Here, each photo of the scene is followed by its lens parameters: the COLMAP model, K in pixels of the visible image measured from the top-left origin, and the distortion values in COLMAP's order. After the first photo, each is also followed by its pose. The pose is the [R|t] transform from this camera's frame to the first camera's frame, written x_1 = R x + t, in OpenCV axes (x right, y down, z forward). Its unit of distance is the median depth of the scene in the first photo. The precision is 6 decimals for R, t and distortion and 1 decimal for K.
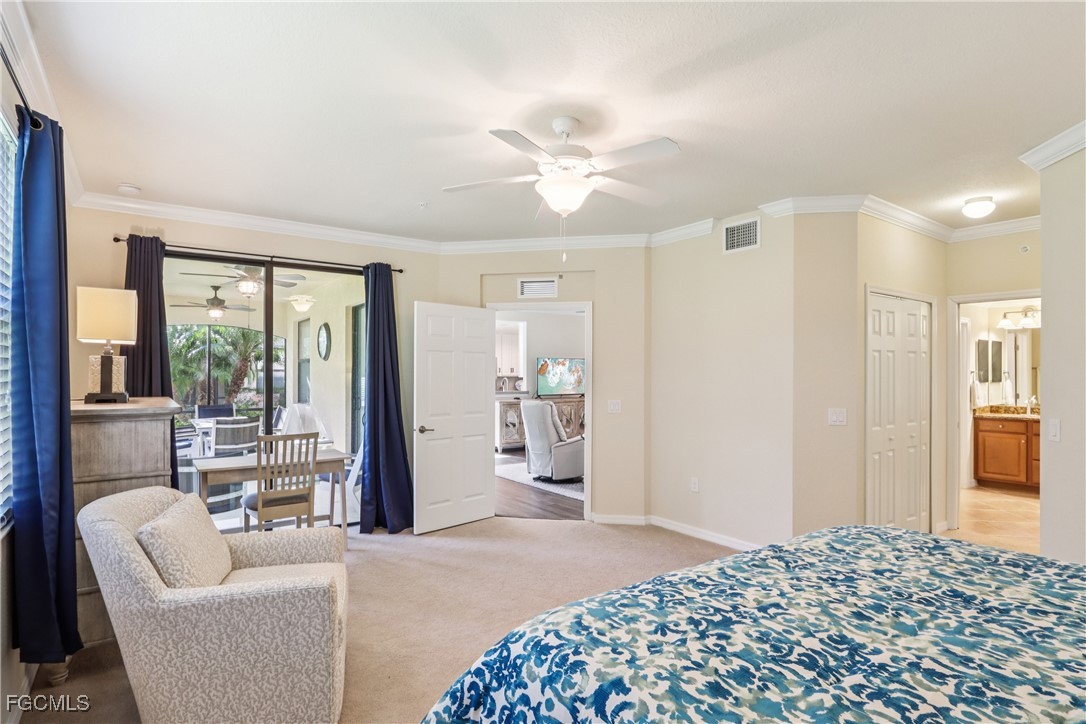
lens RADIAL K [[558.6, 0, 541.4], [0, 558.6, 370.7], [0, 0, 1]] dist [-0.020255, 0.002370]
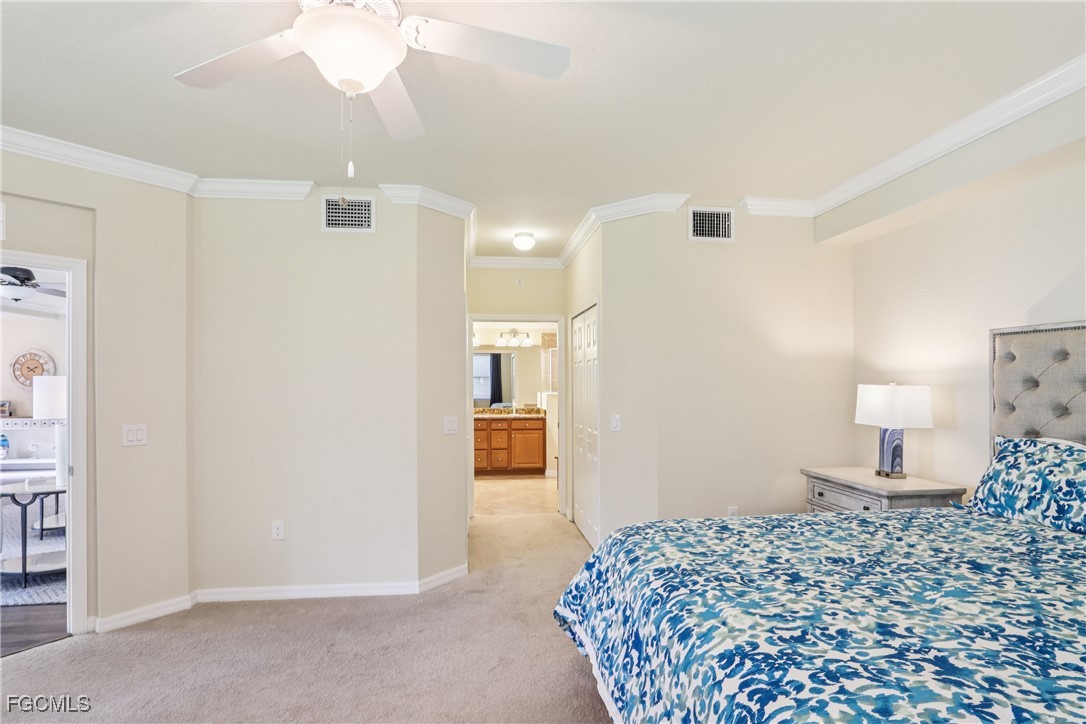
lens RADIAL K [[558.6, 0, 538.2], [0, 558.6, 365.0], [0, 0, 1]] dist [-0.020255, 0.002370]
pose [[0.485135, 0.023329, 0.874128, -0.589490], [0.002515, 0.999603, -0.028074, 0.017733], [-0.874435, 0.015818, 0.484884, 0.944447]]
